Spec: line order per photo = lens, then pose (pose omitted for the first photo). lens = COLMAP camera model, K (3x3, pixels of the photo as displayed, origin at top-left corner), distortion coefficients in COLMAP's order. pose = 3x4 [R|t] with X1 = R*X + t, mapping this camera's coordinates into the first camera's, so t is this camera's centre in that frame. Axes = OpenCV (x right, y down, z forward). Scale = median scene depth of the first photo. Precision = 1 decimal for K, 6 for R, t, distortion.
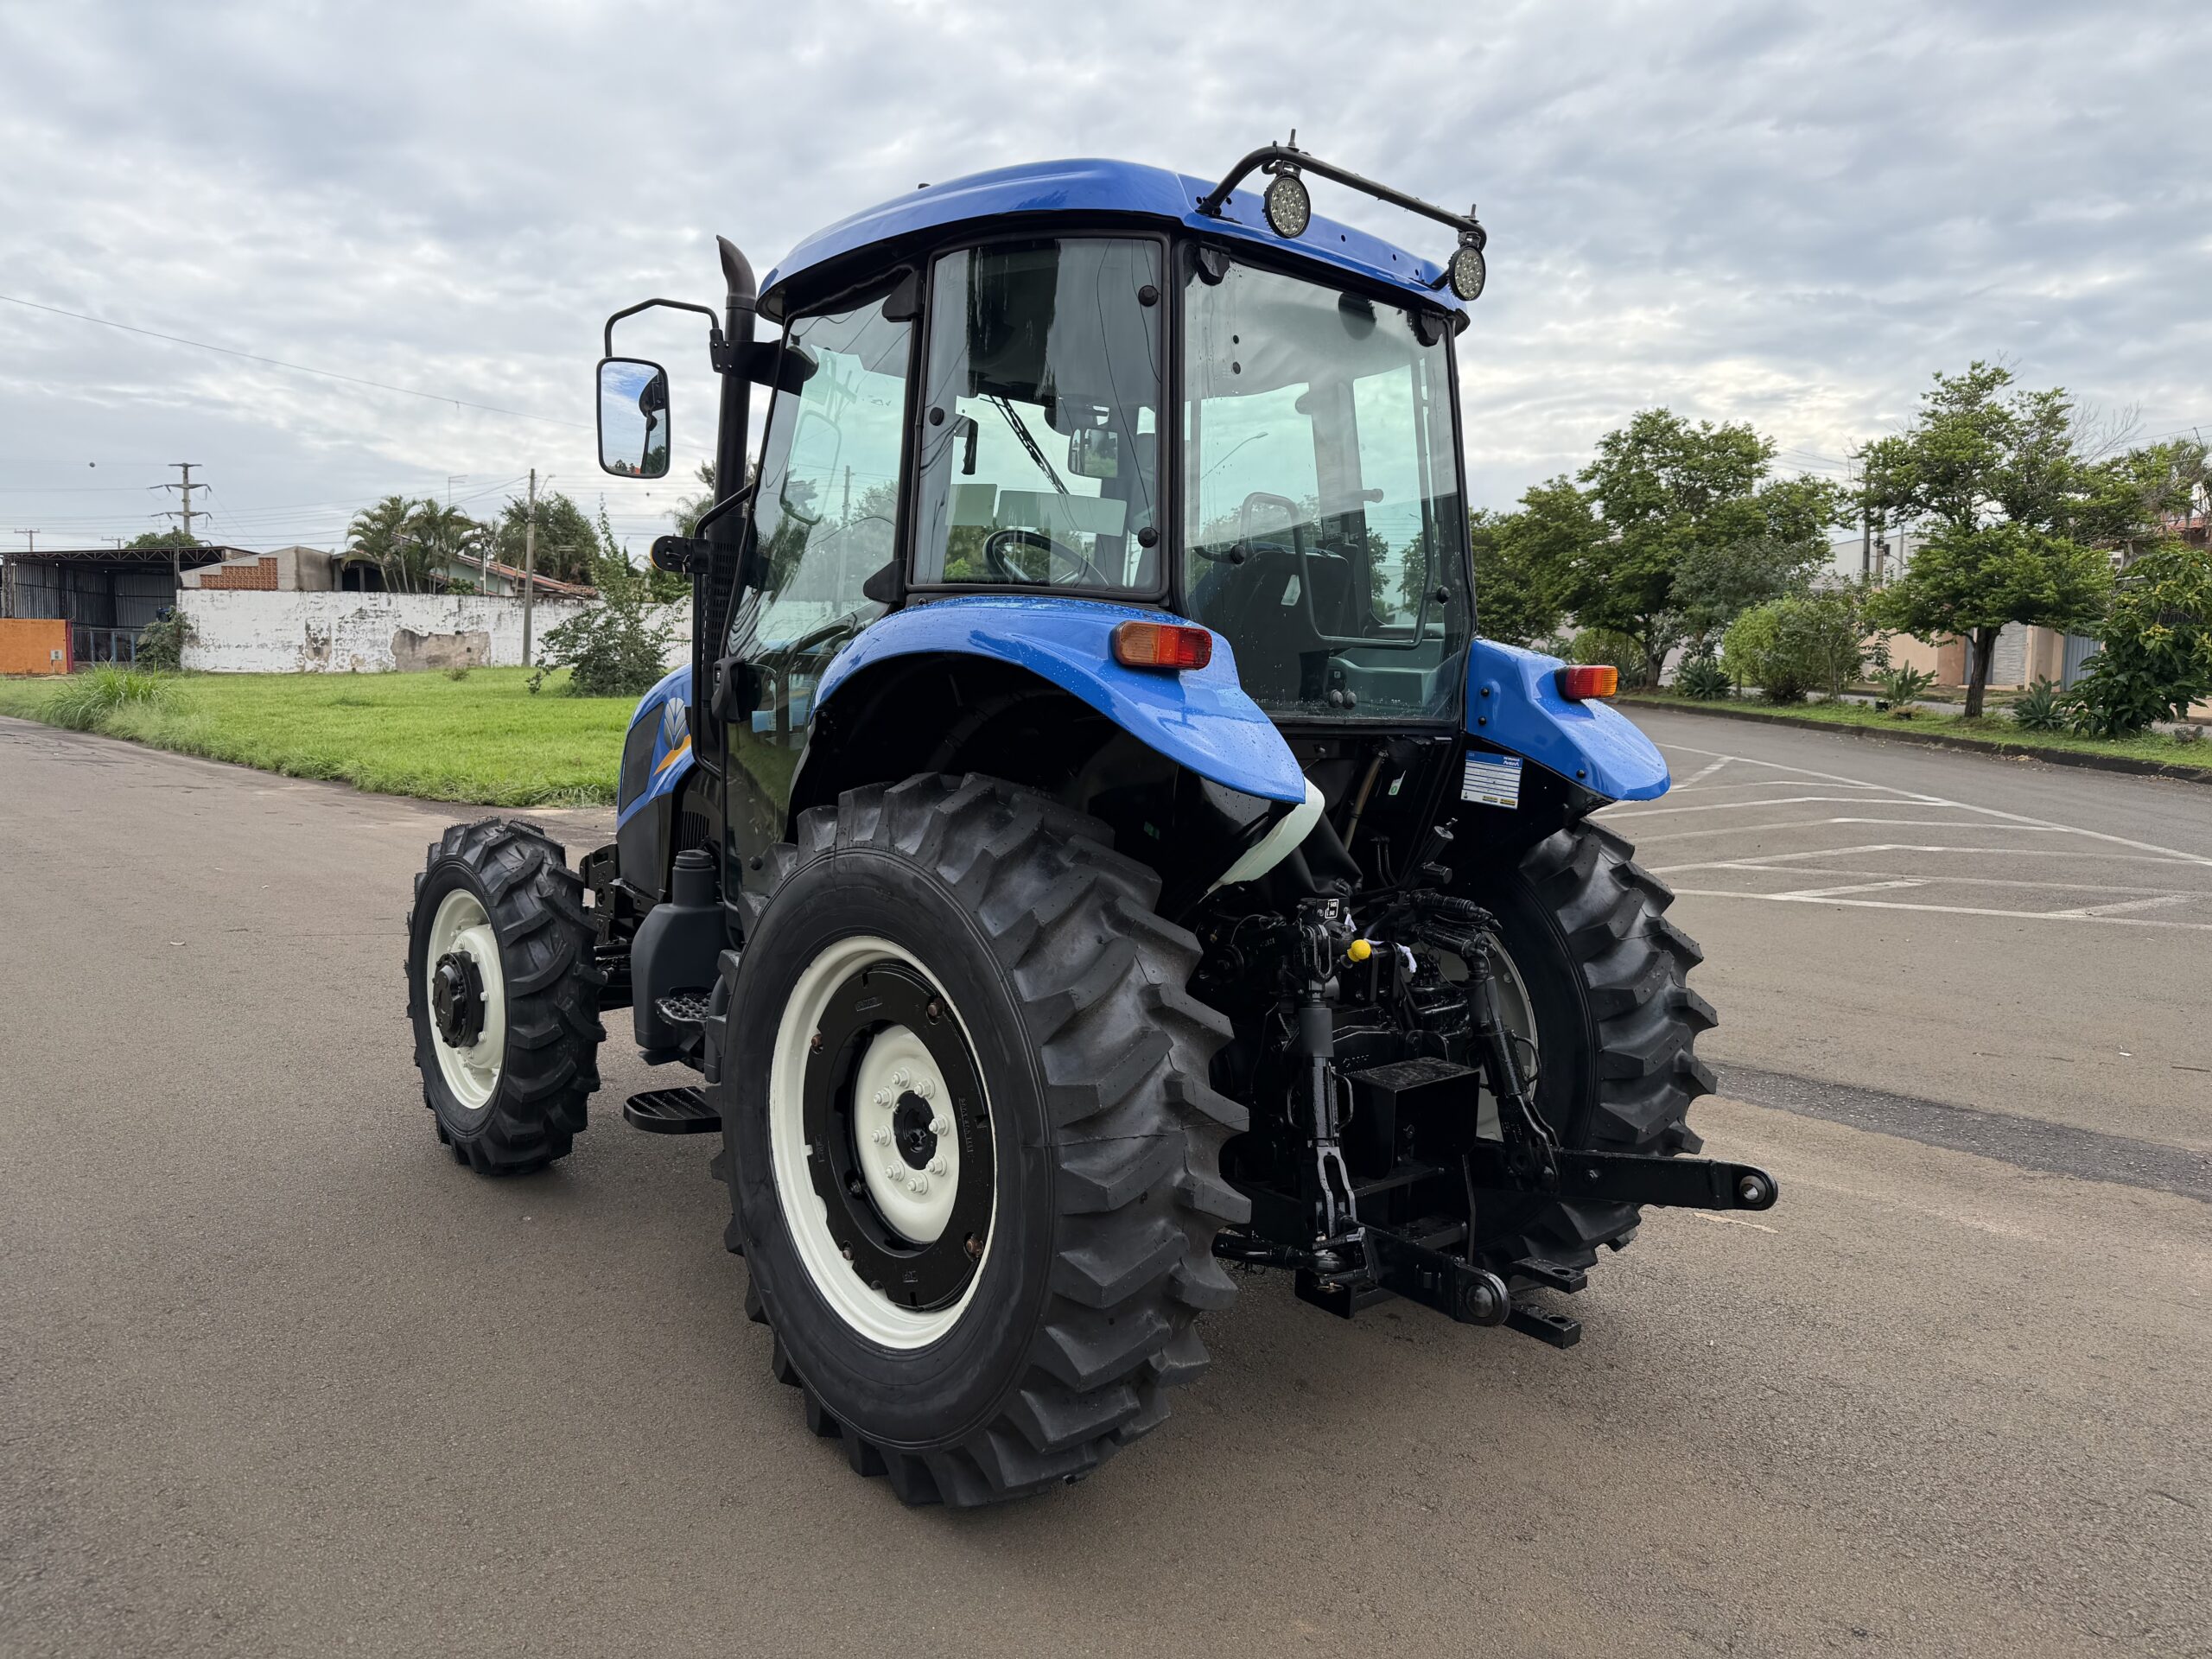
lens RADIAL K [[1557.5, 0, 1110.2], [0, 1557.5, 837.6], [0, 0, 1]] dist [0.047121, -0.068461]
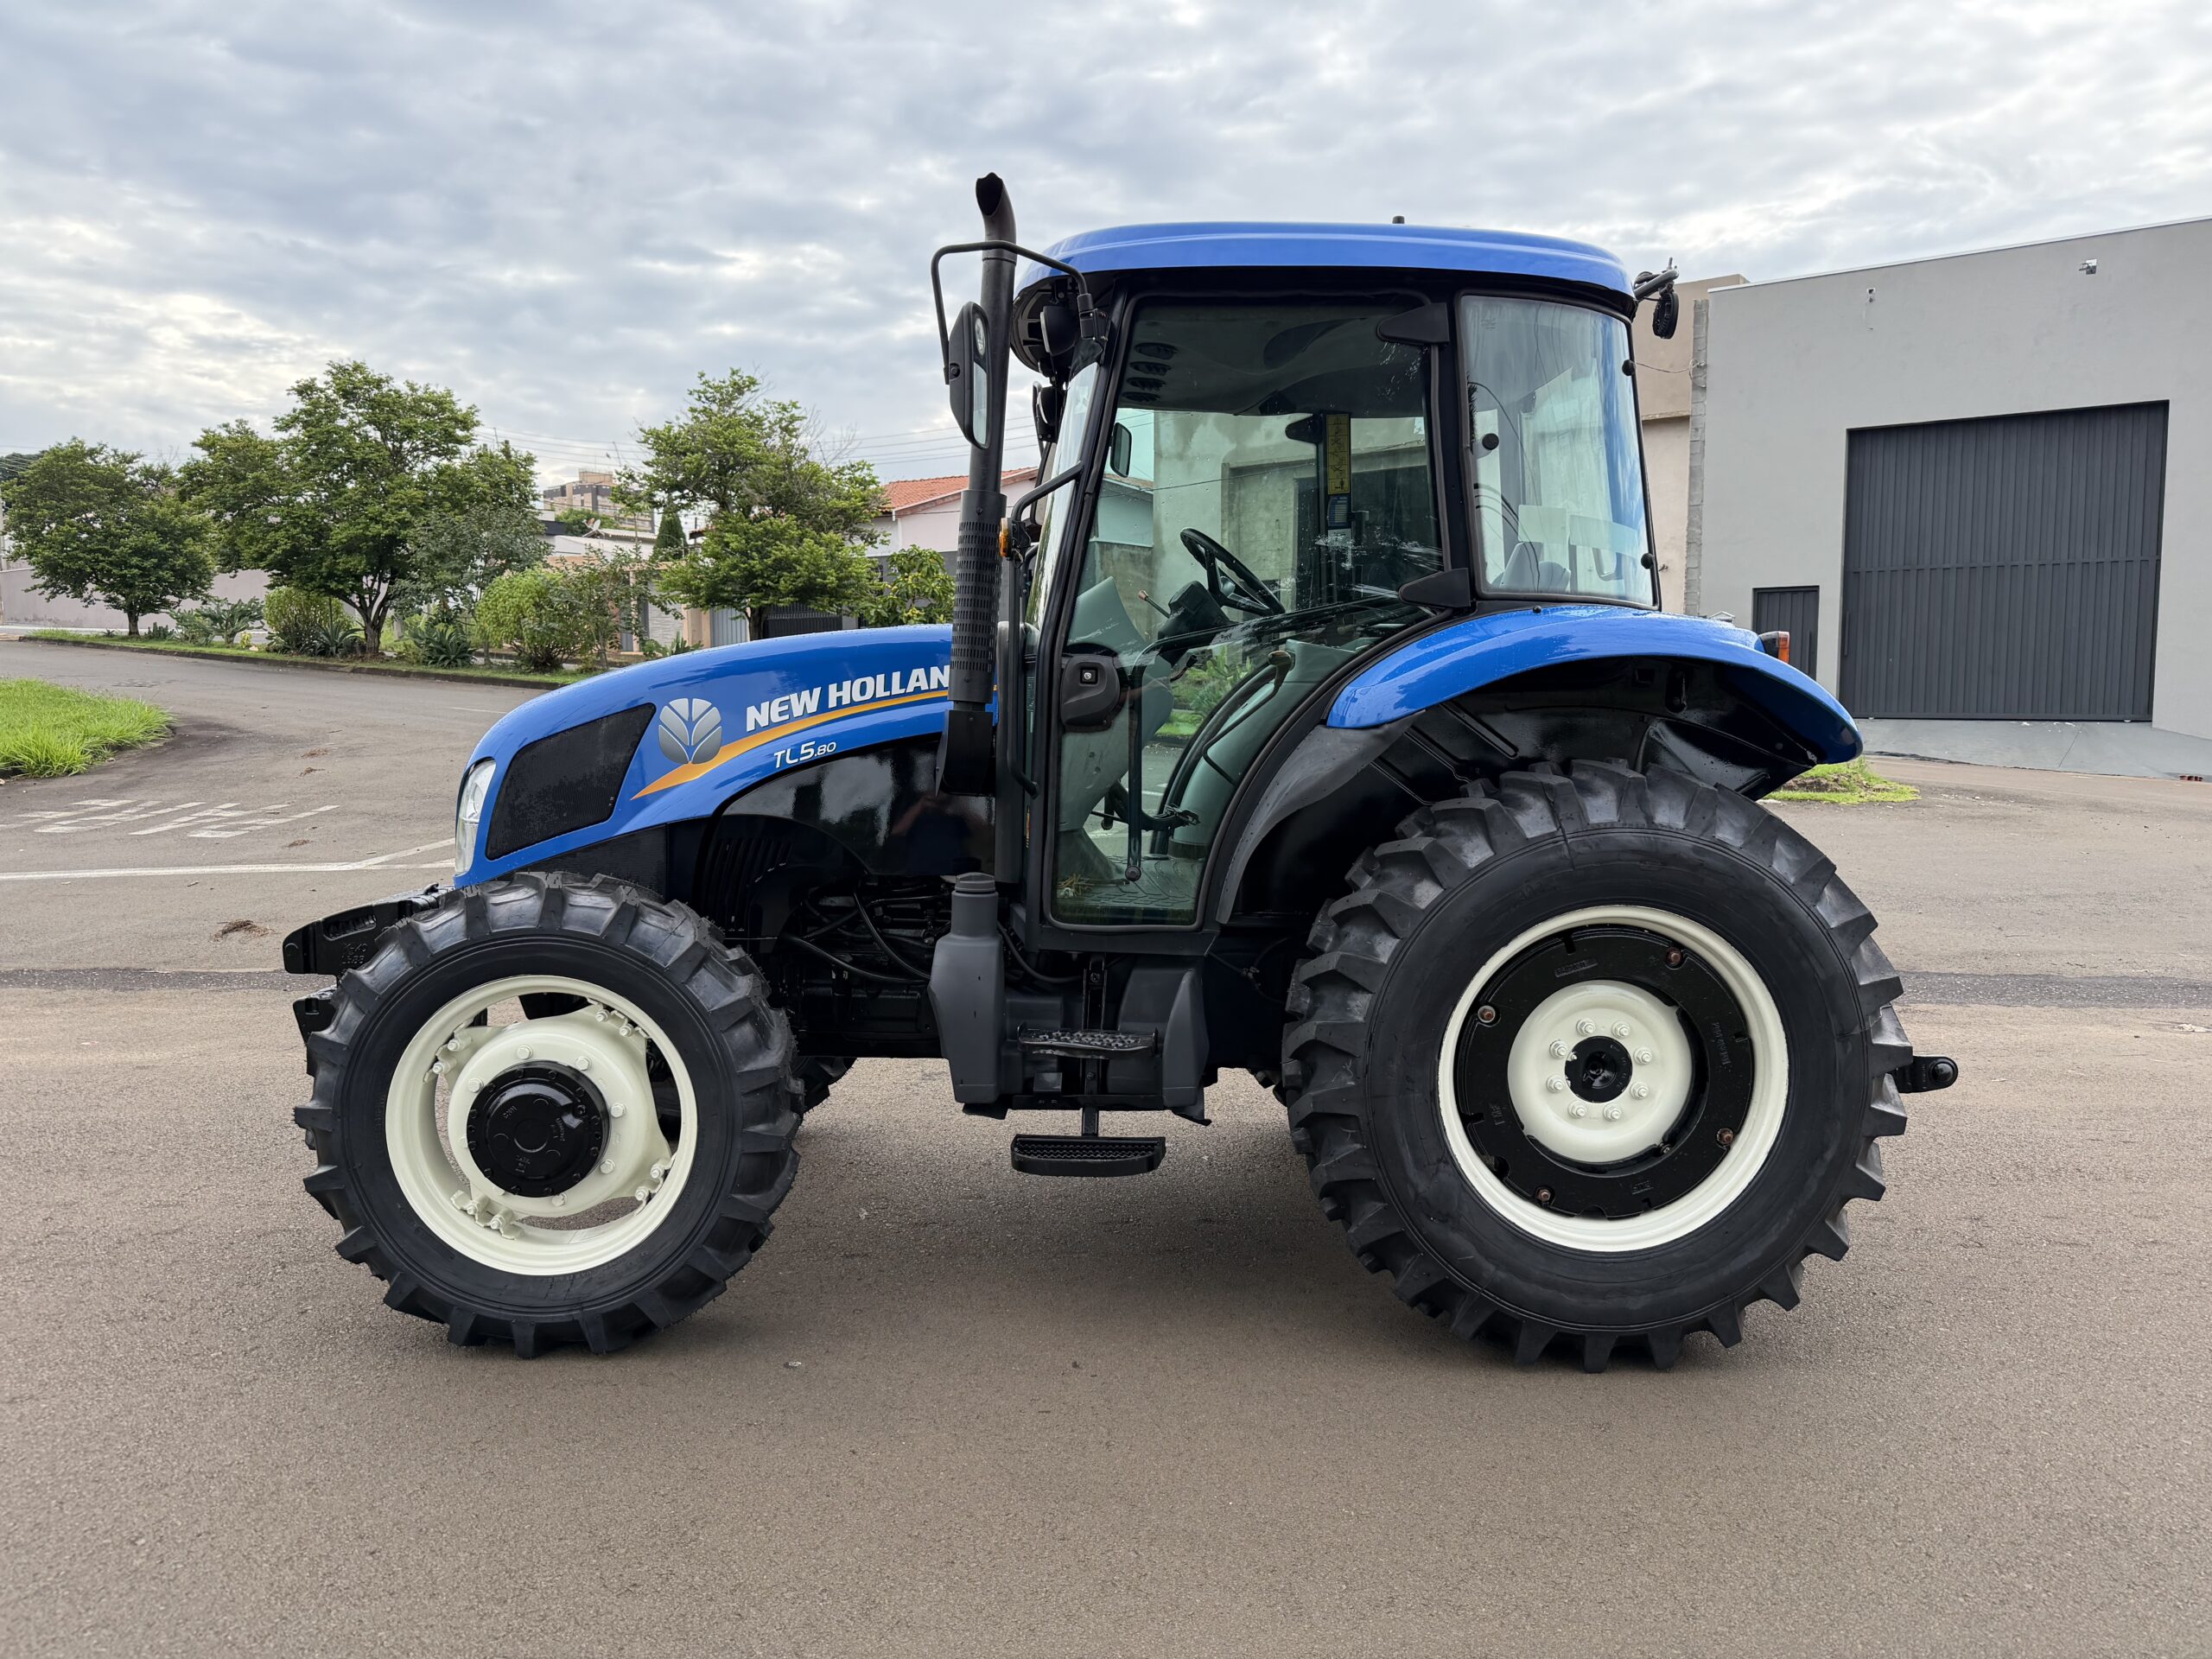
lens RADIAL K [[1551.4, 0, 1102.2], [0, 1551.4, 832.6], [0, 0, 1]] dist [0.072719, -0.087796]
pose [[0.639278, -0.095938, 0.762968, -0.168157], [0.079978, 0.995101, 0.058115, -0.012237], [-0.764806, 0.023869, 0.643819, 0.069441]]
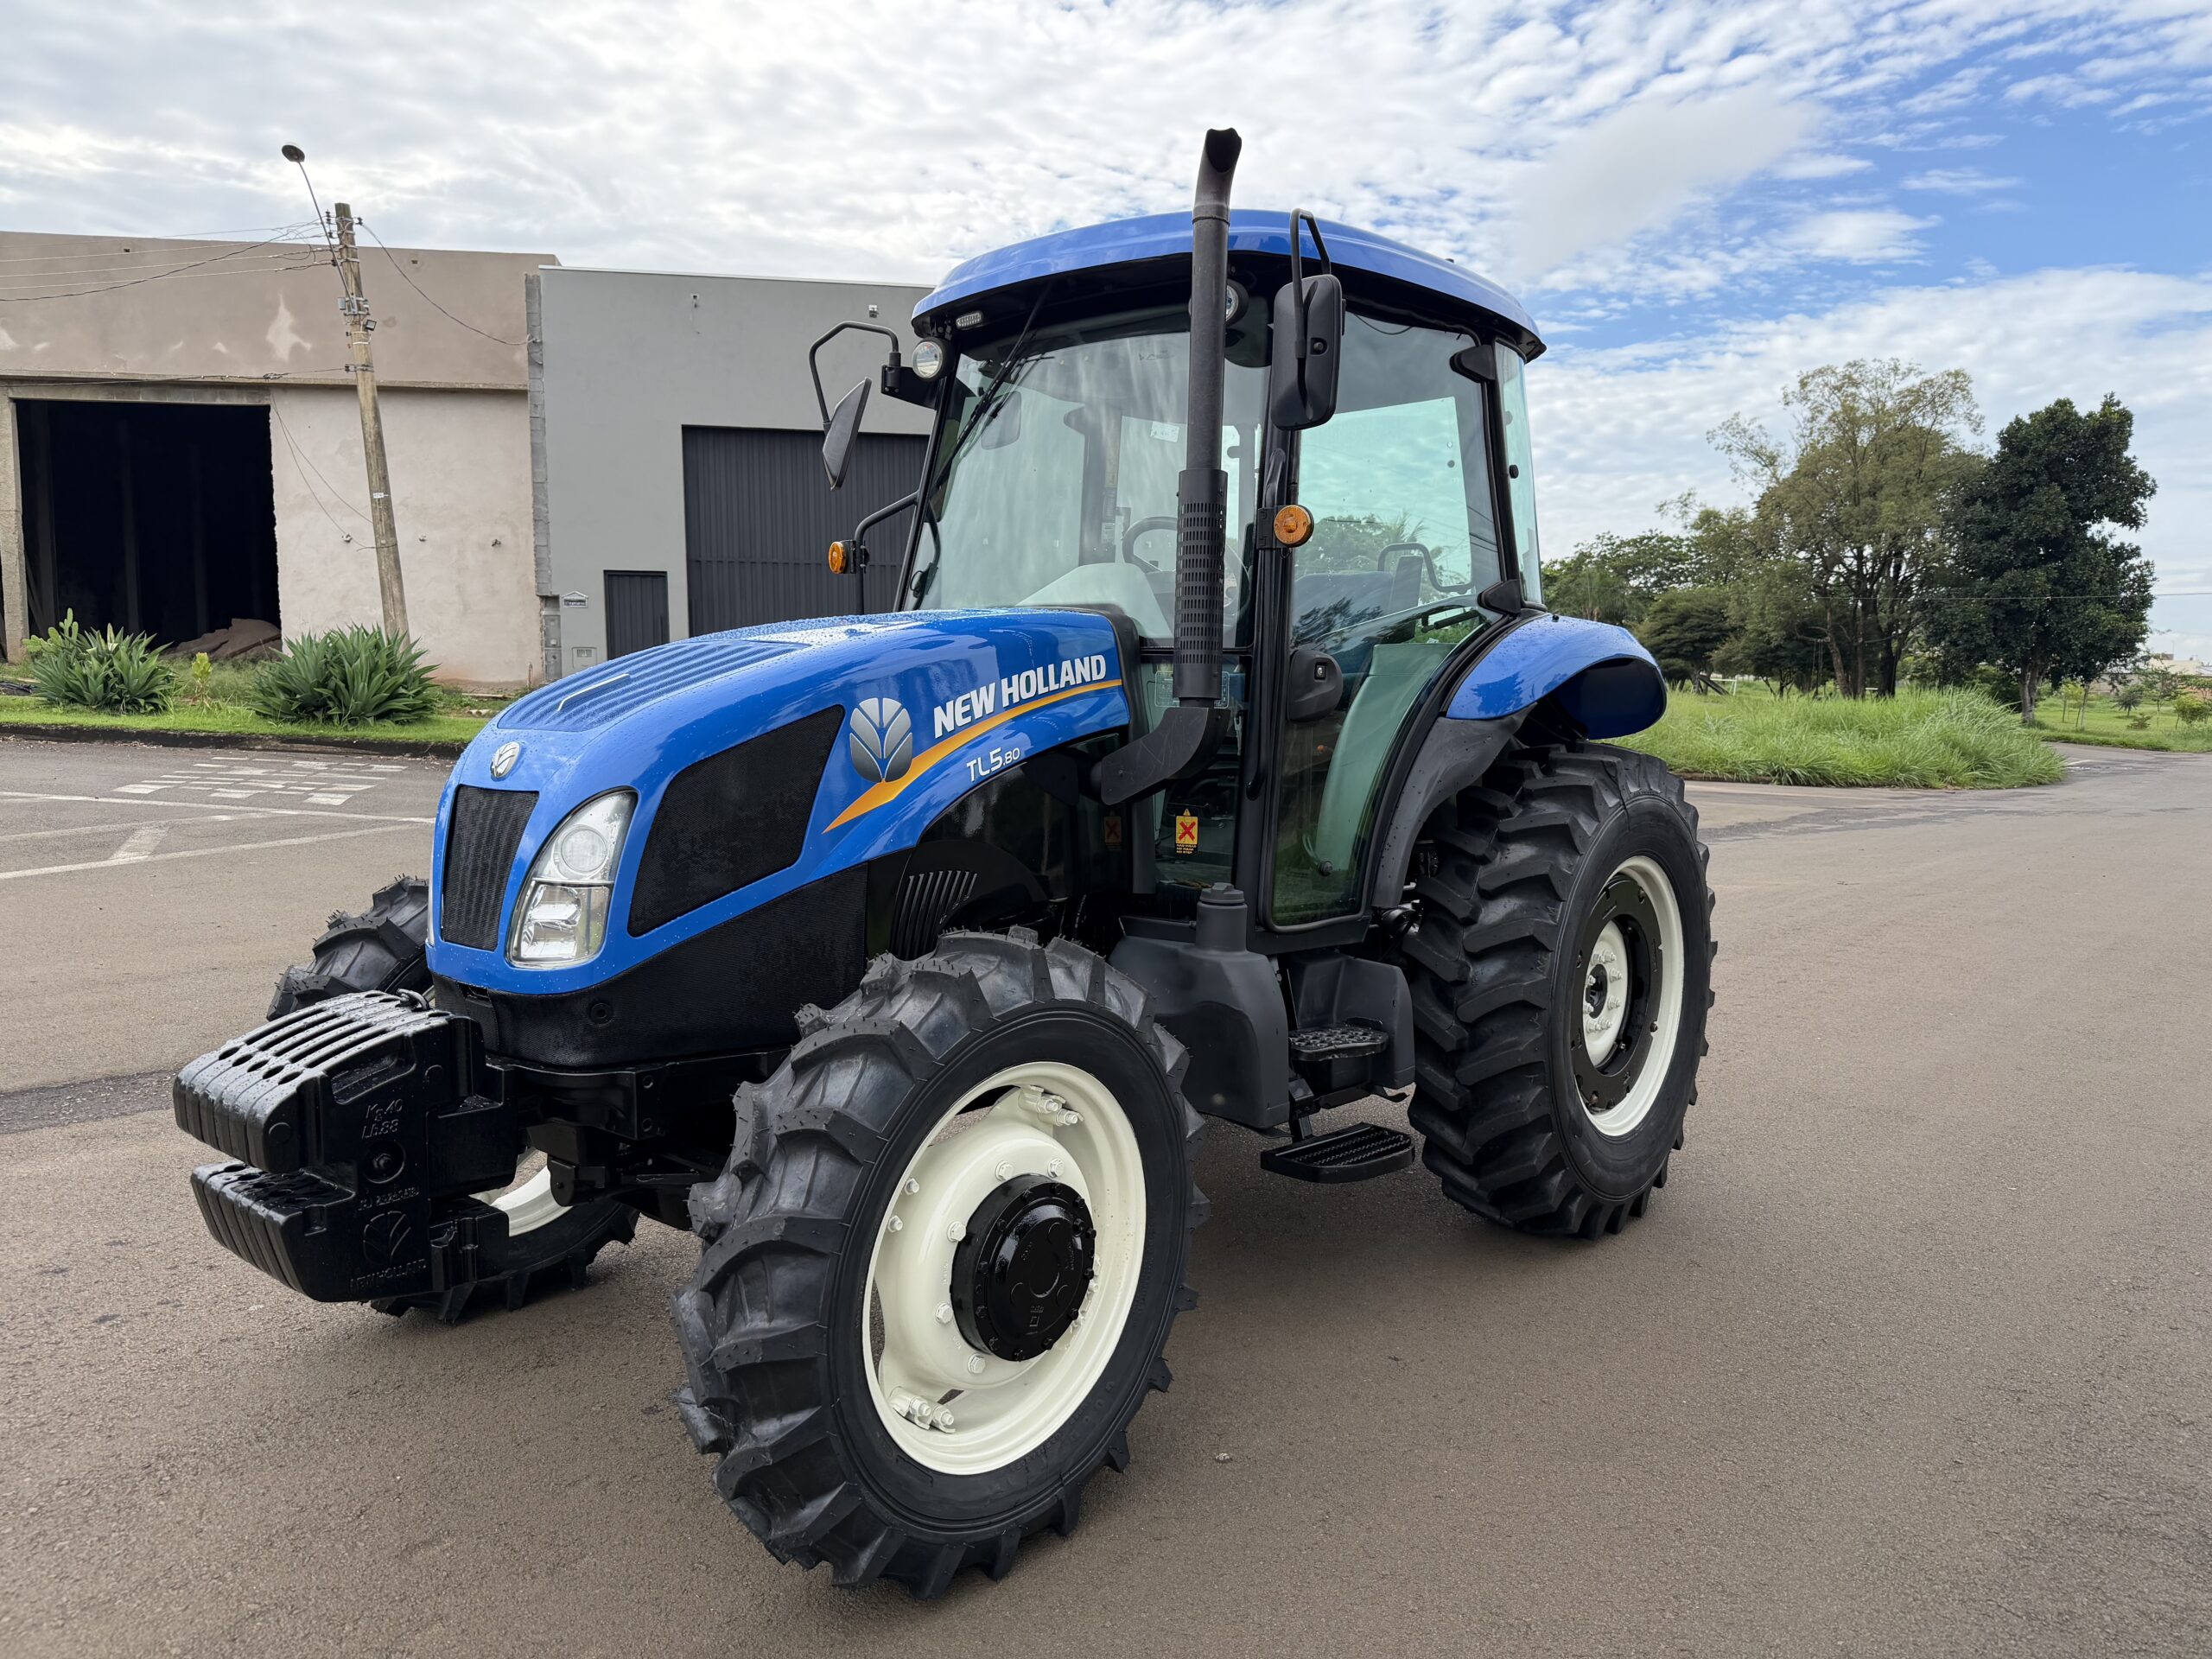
lens RADIAL K [[1547.2, 0, 1101.6], [0, 1547.2, 830.9], [0, 0, 1]] dist [0.112623, -0.172511]
pose [[-0.126830, -0.128743, 0.983534, -0.205022], [0.072971, 0.987644, 0.138691, -0.028893], [-0.989237, 0.089360, -0.115868, 0.237785]]
